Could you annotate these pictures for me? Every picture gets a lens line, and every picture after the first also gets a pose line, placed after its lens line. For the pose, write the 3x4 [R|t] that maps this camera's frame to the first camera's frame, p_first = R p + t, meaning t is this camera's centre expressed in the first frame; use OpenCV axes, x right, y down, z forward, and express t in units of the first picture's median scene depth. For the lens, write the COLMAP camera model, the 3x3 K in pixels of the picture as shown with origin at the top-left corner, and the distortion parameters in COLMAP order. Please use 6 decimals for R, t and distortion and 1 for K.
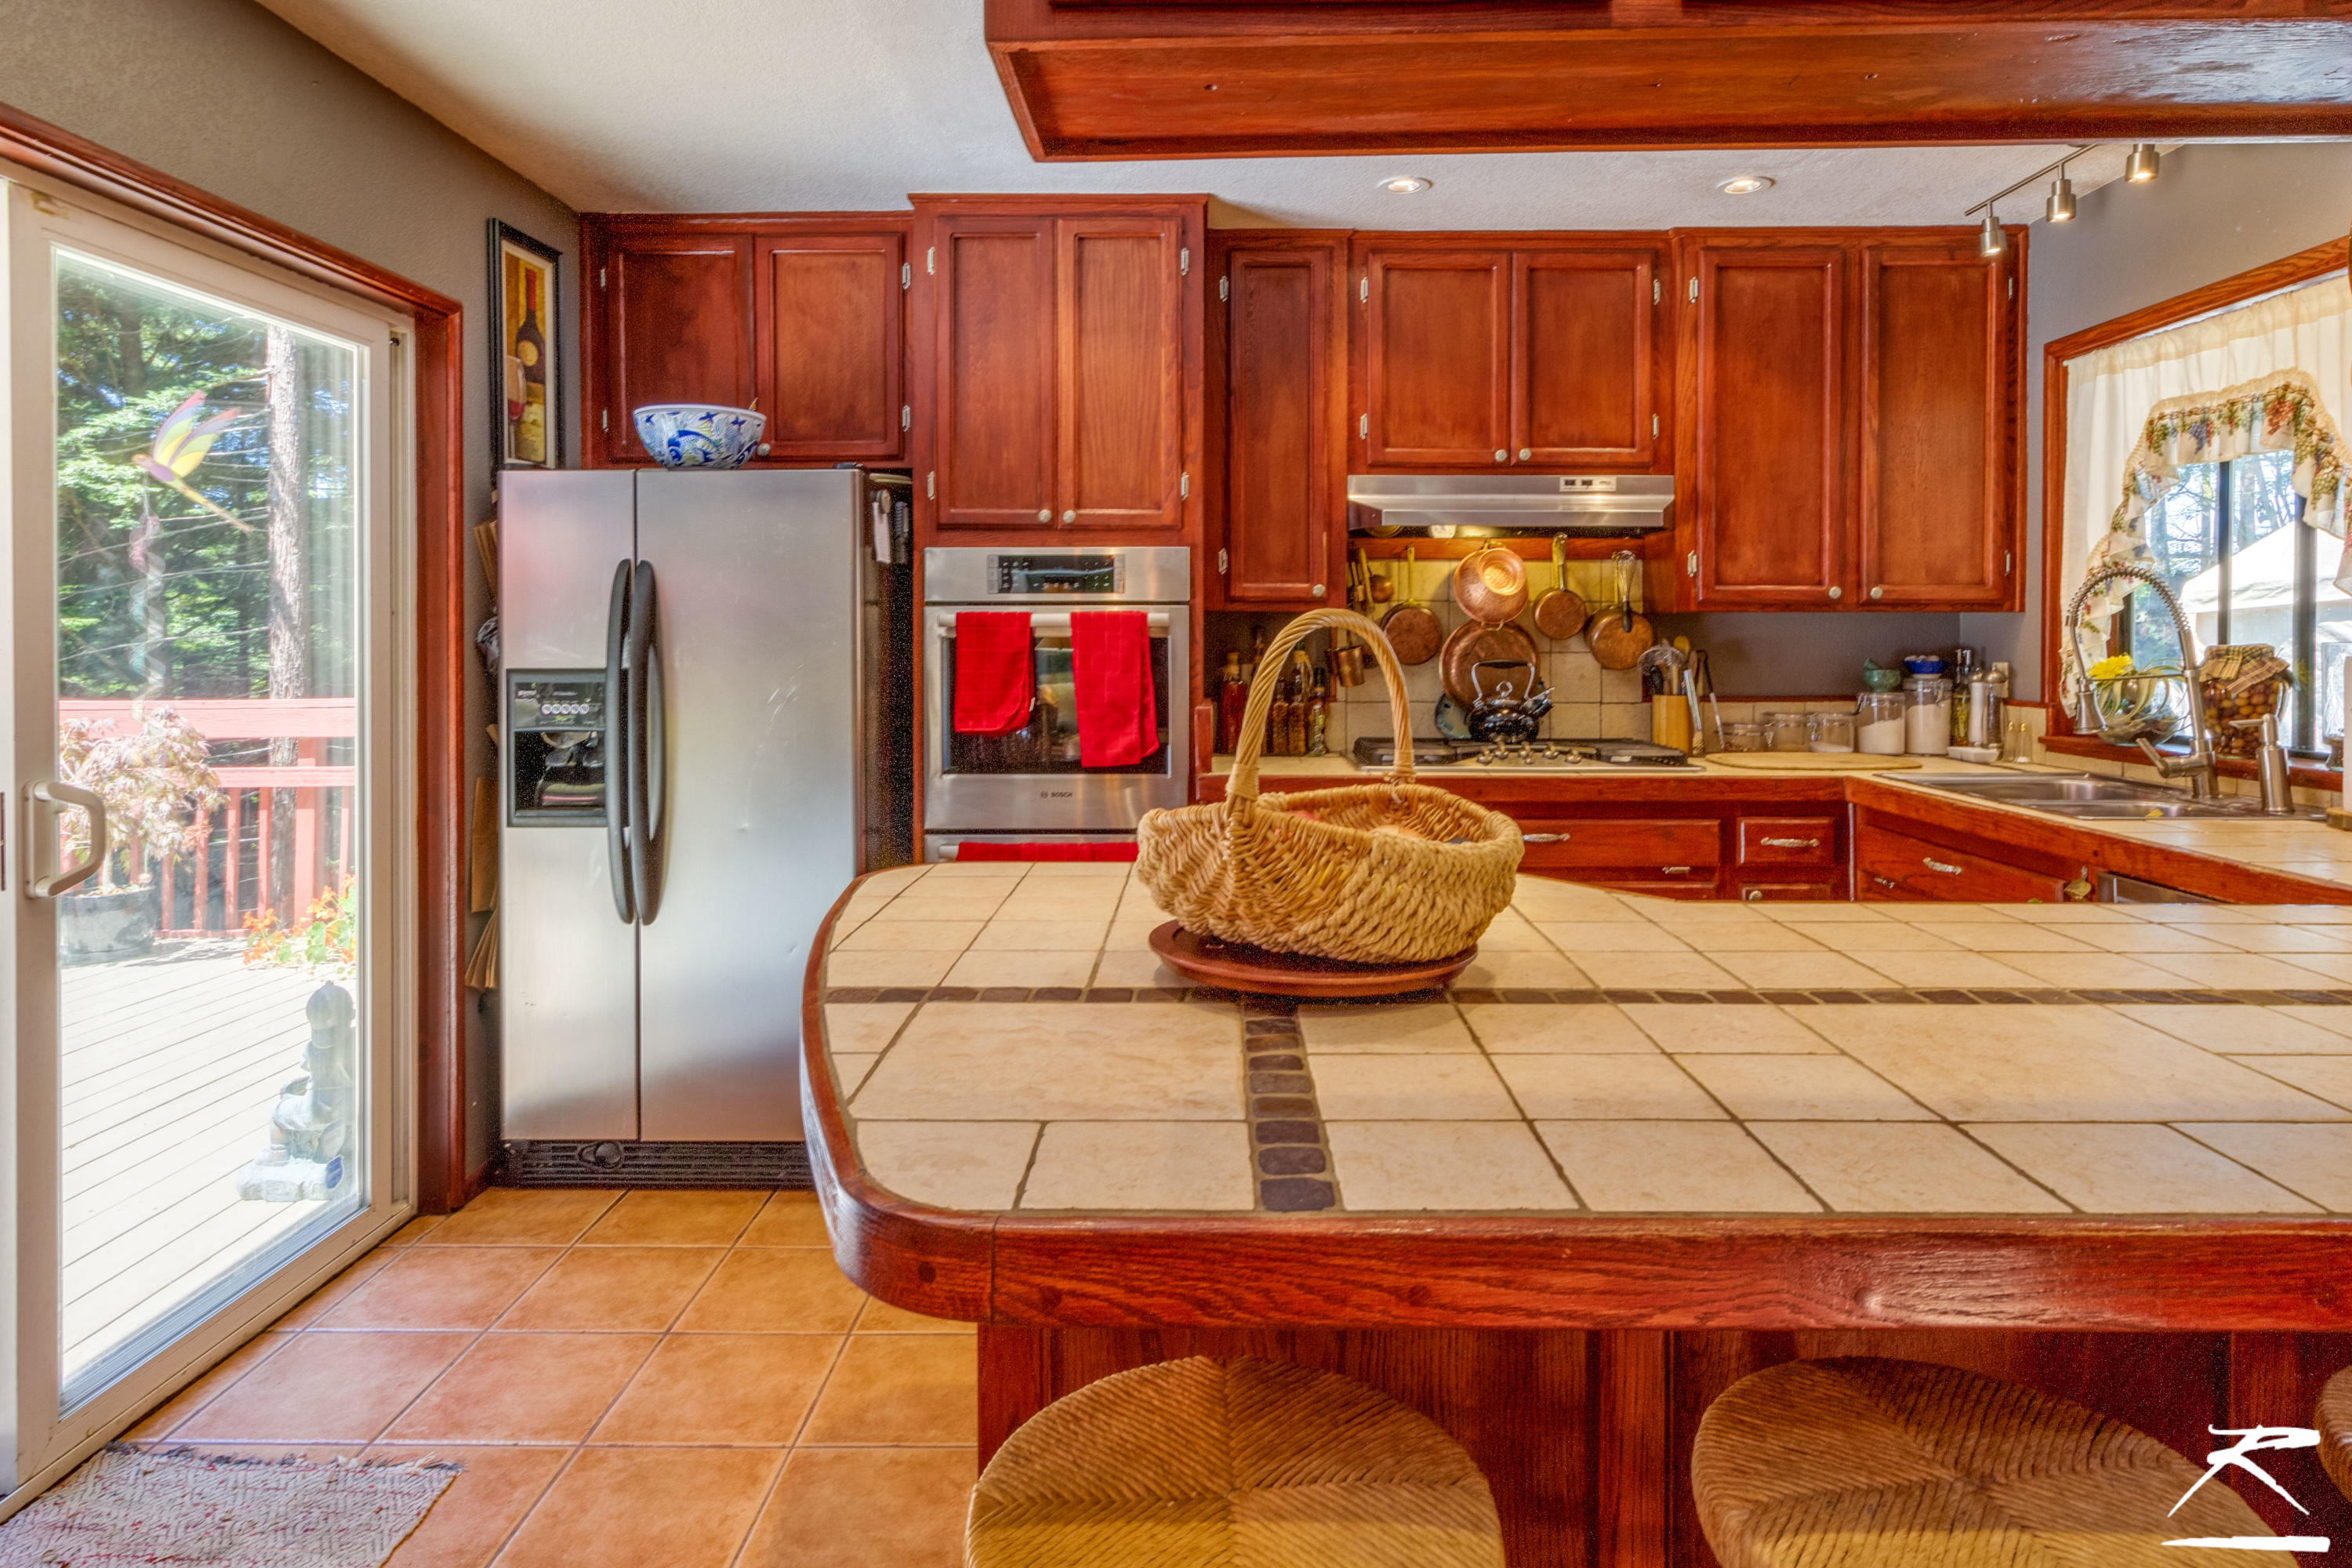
lens RADIAL K [[1333.2, 0, 1197.7], [0, 1333.2, 642.9], [0, 0, 1]] dist [-0.002090, 0.000856]
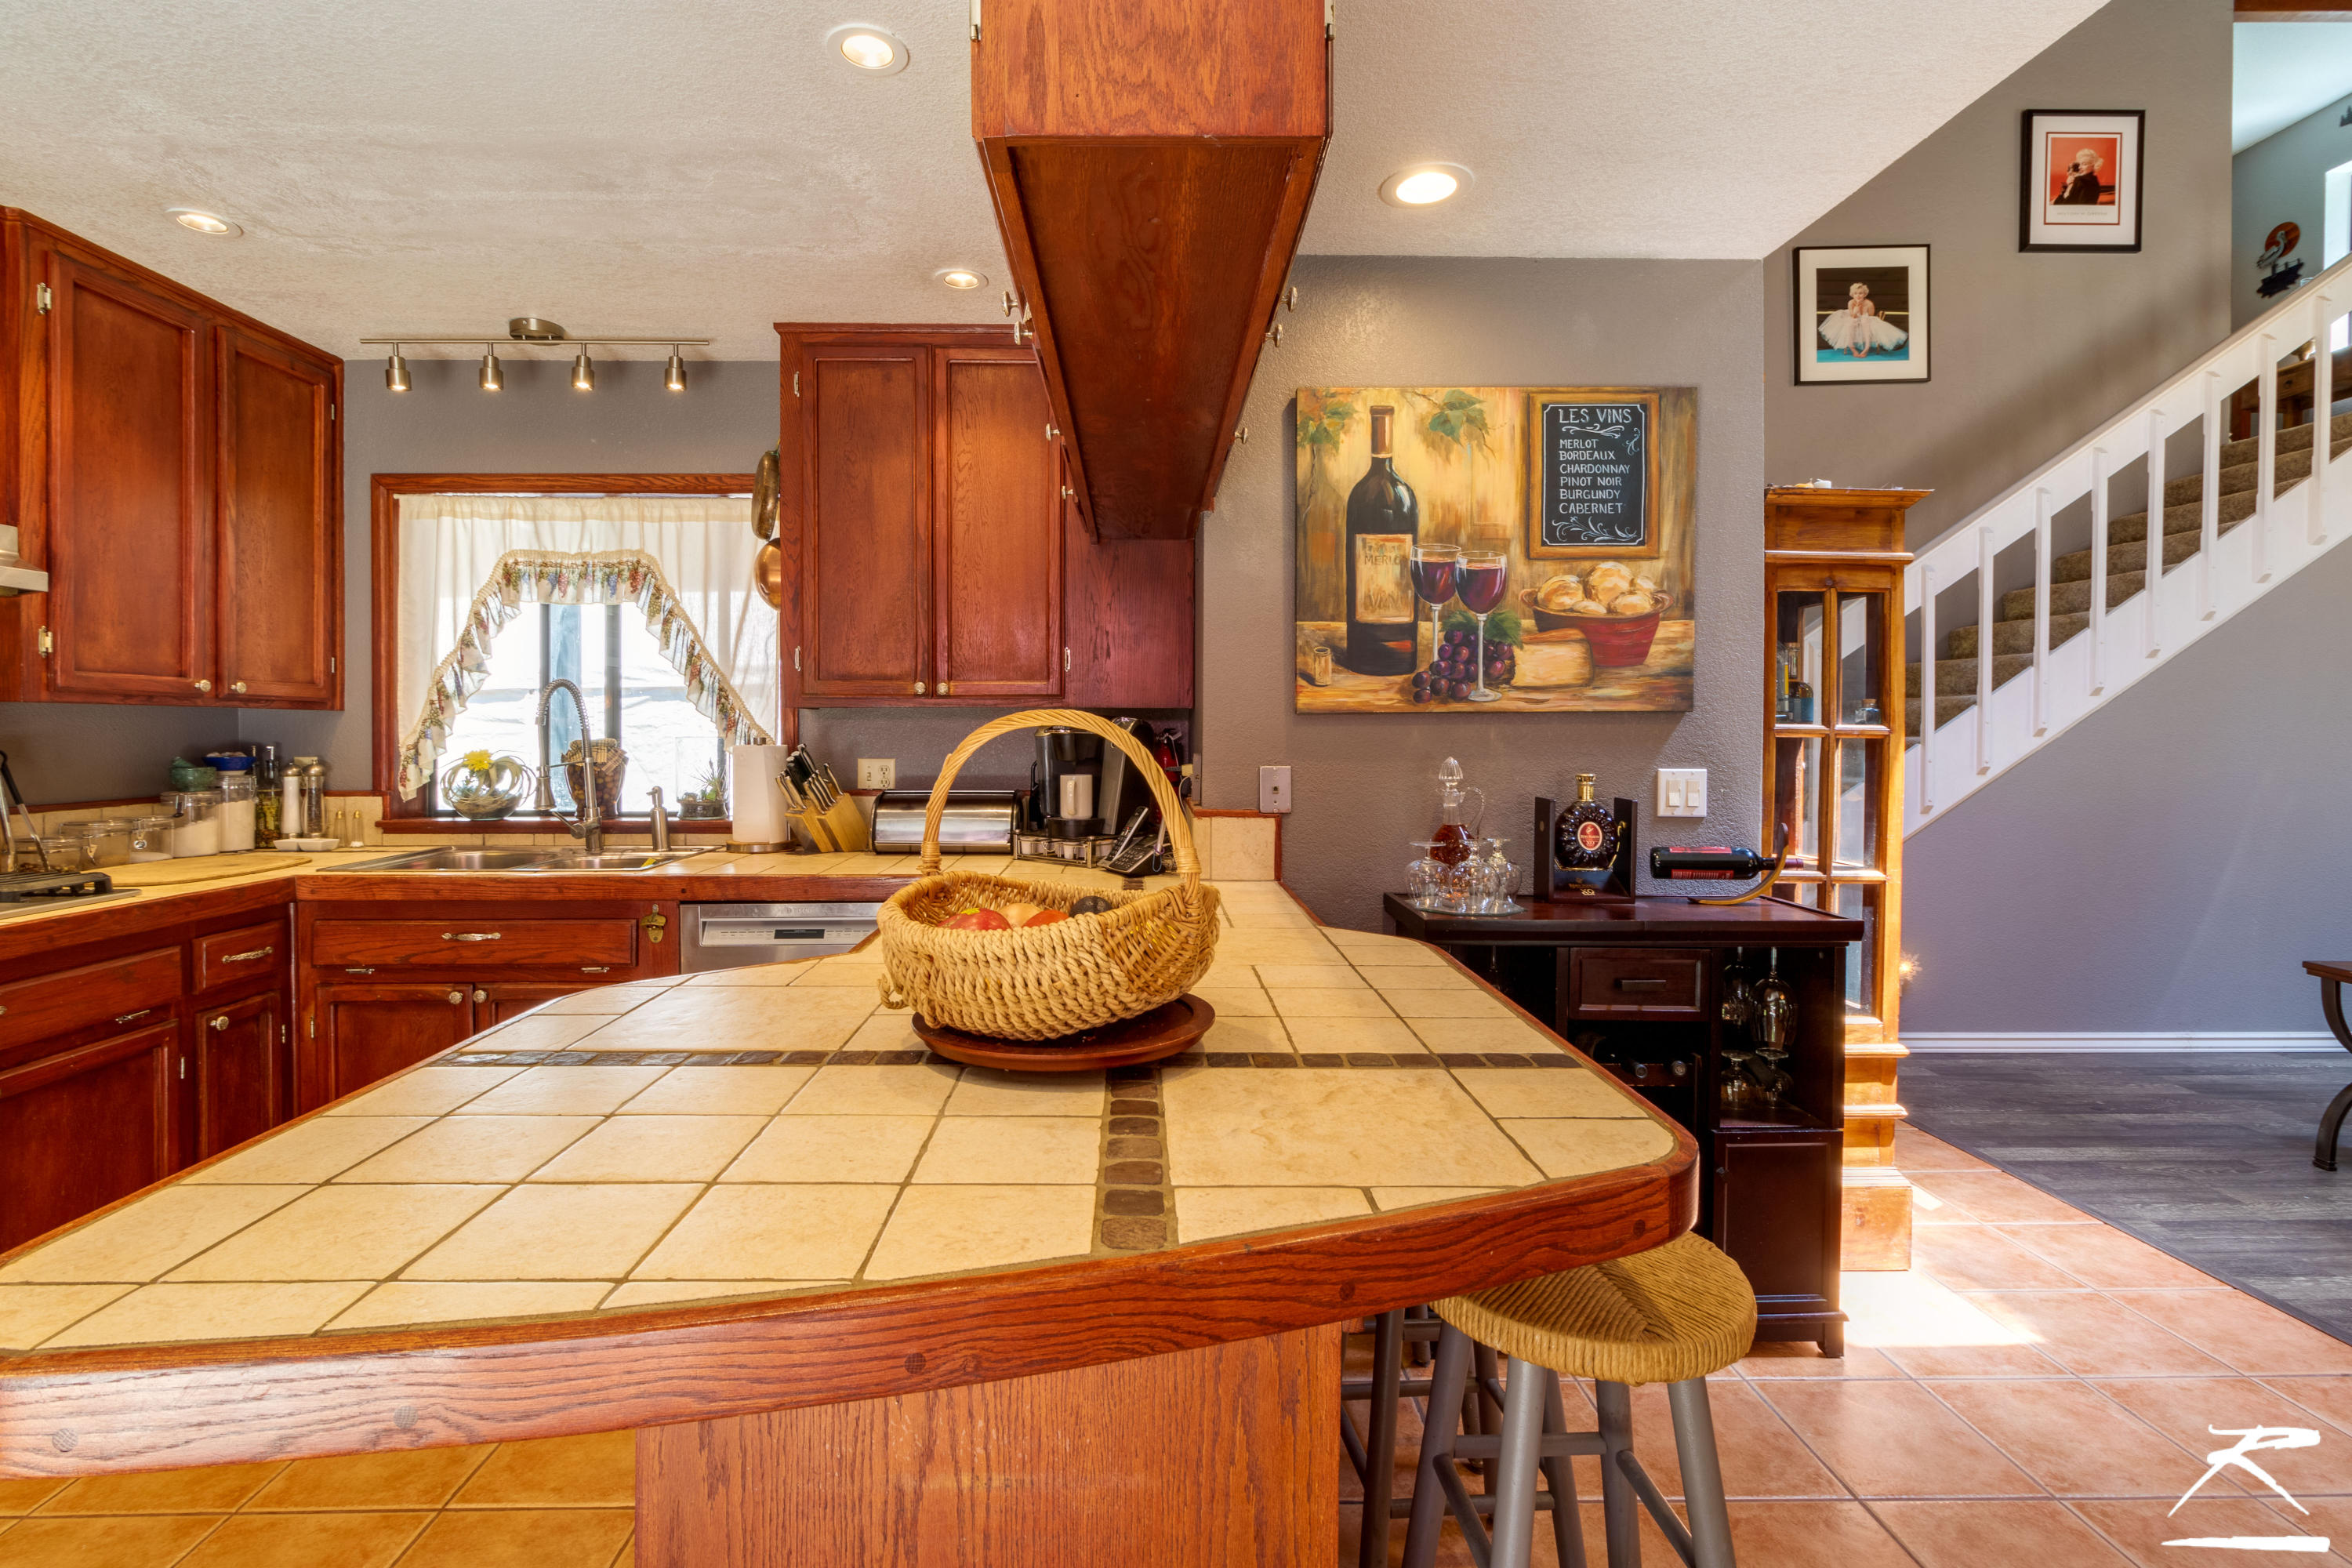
lens RADIAL K [[1091.5, 0, 1144.8], [0, 1091.5, 742.4], [0, 0, 1]] dist [0.004473, -0.000564]
pose [[-0.026970, -0.008723, 0.999598, -0.332951], [0.004081, 0.999953, 0.008836, -0.002321], [-0.999628, 0.004318, -0.026933, 0.396788]]
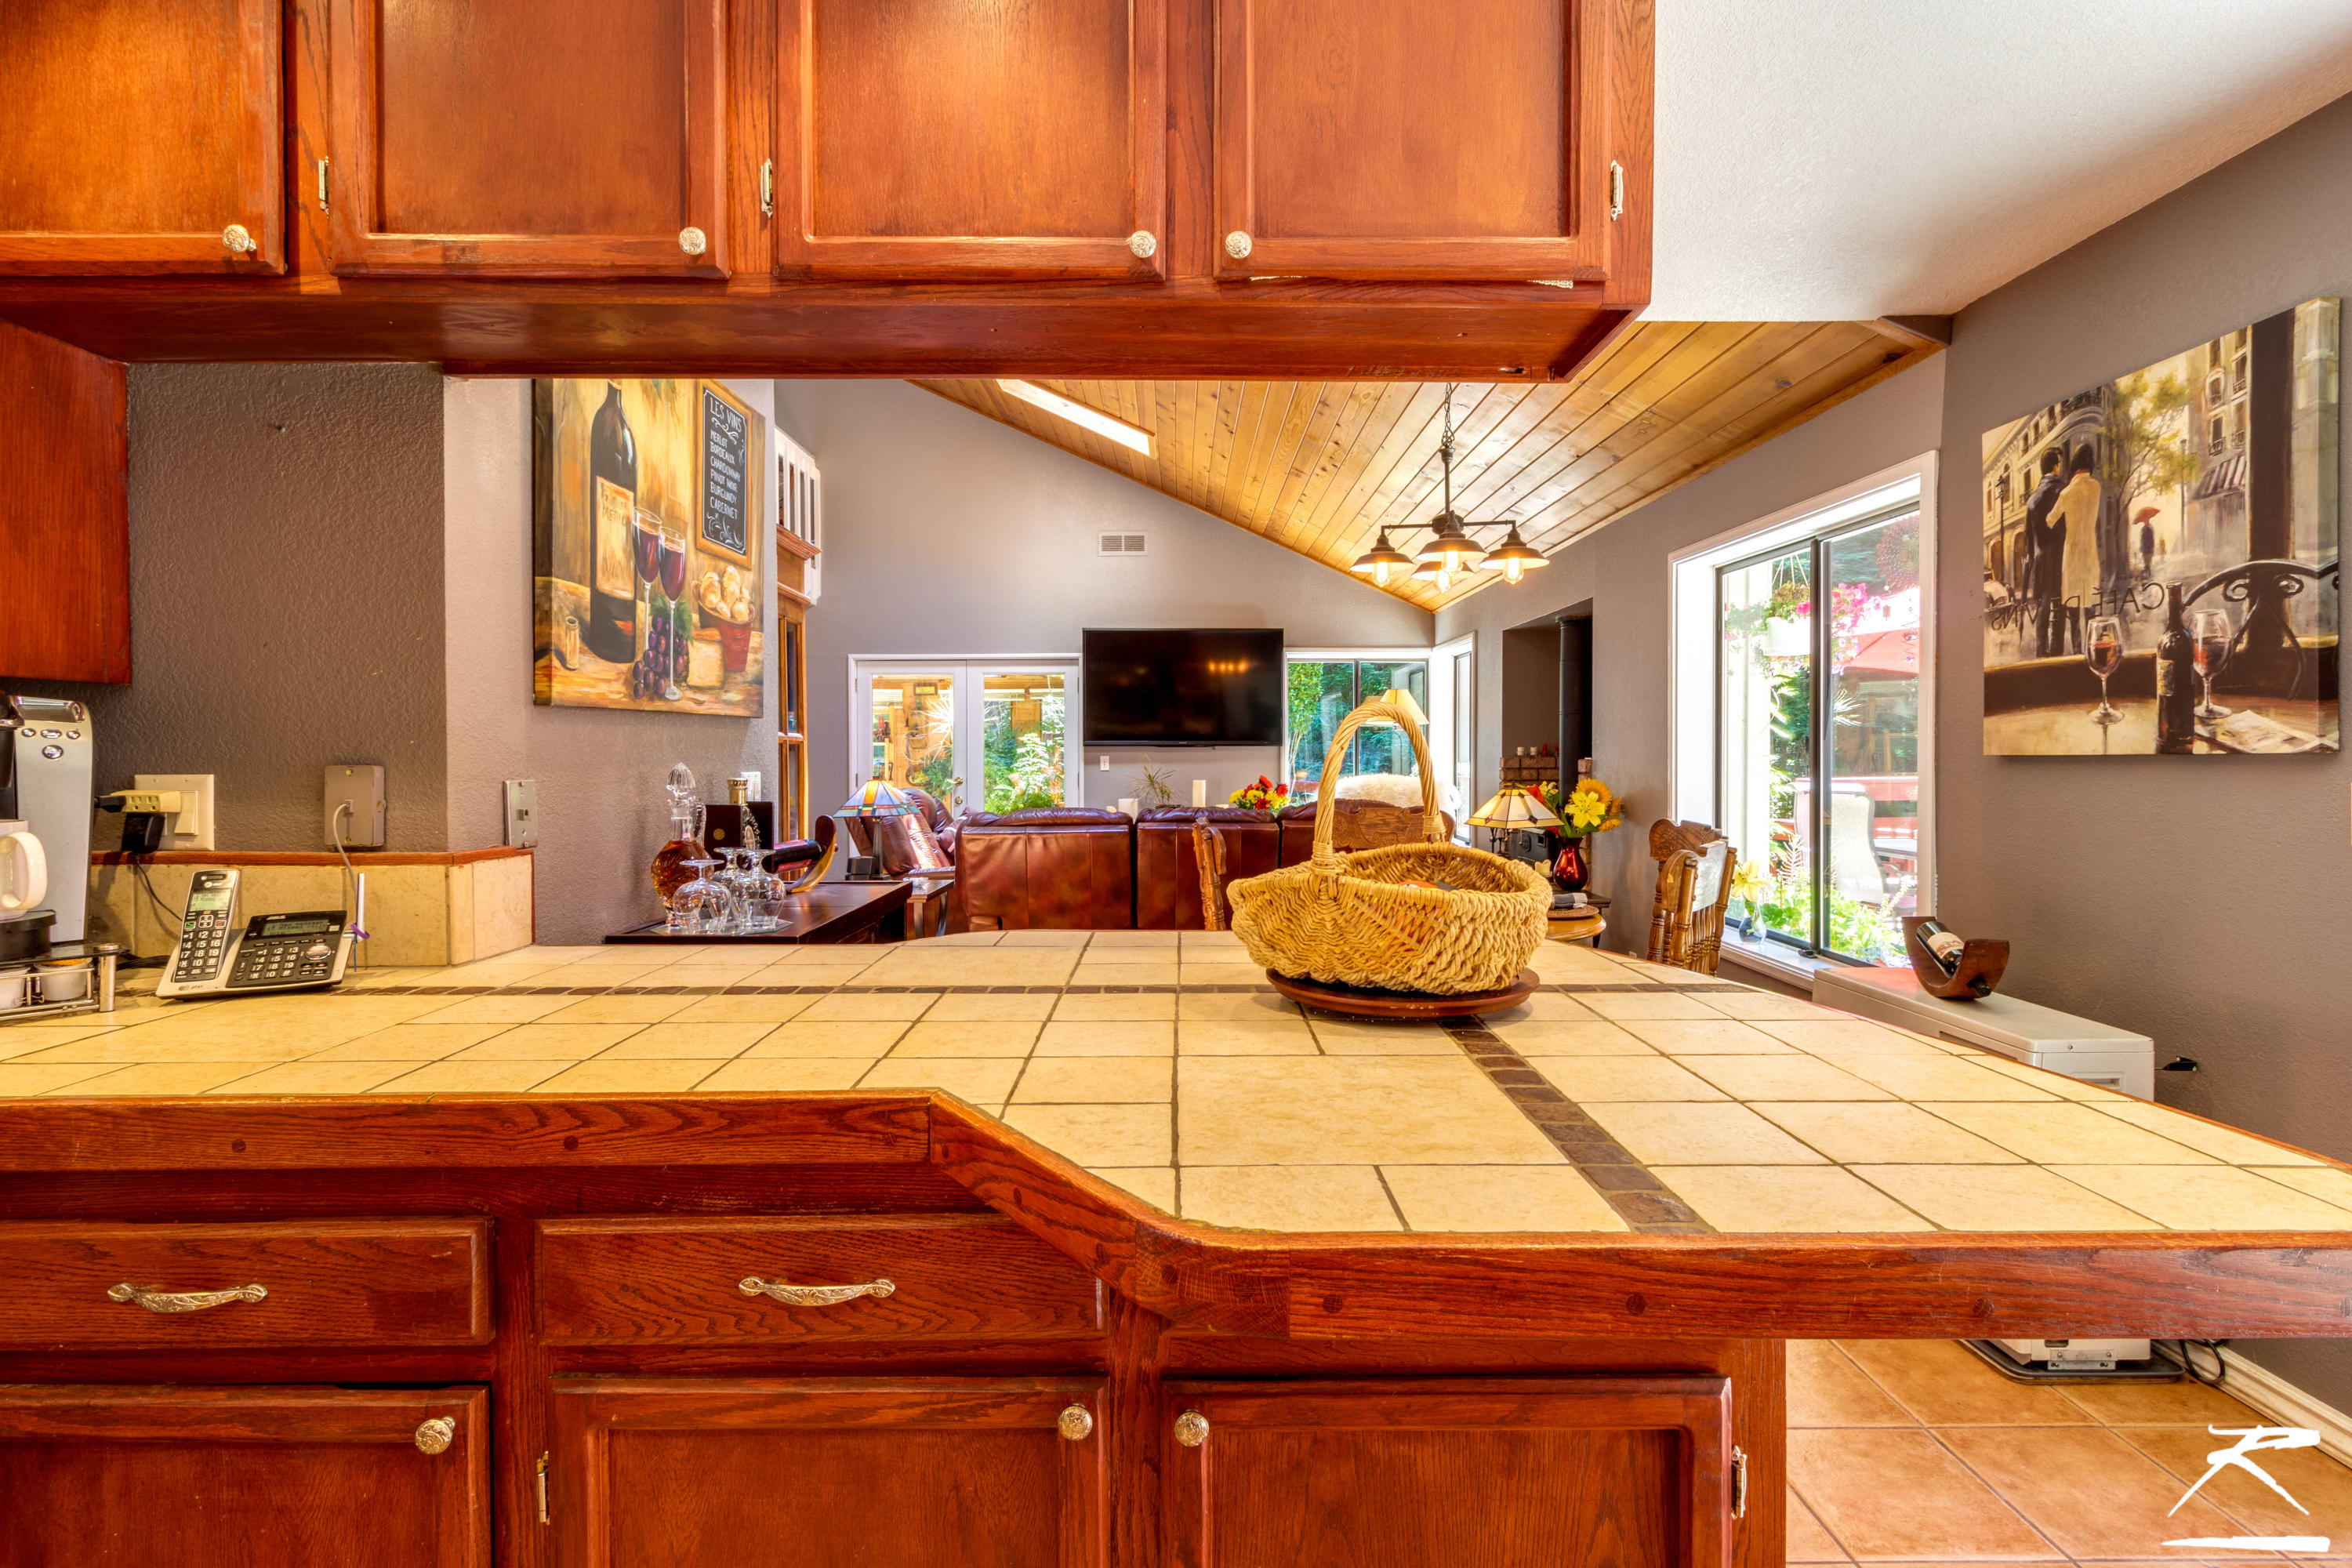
lens RADIAL K [[1091.5, 0, 1173.4], [0, 1091.5, 766.7], [0, 0, 1]] dist [0.004473, -0.000564]
pose [[-0.999937, 0.002687, -0.010893, 0.120787], [0.002461, 0.999783, 0.020703, 0.004816], [0.010946, 0.020675, -0.999726, 0.820940]]
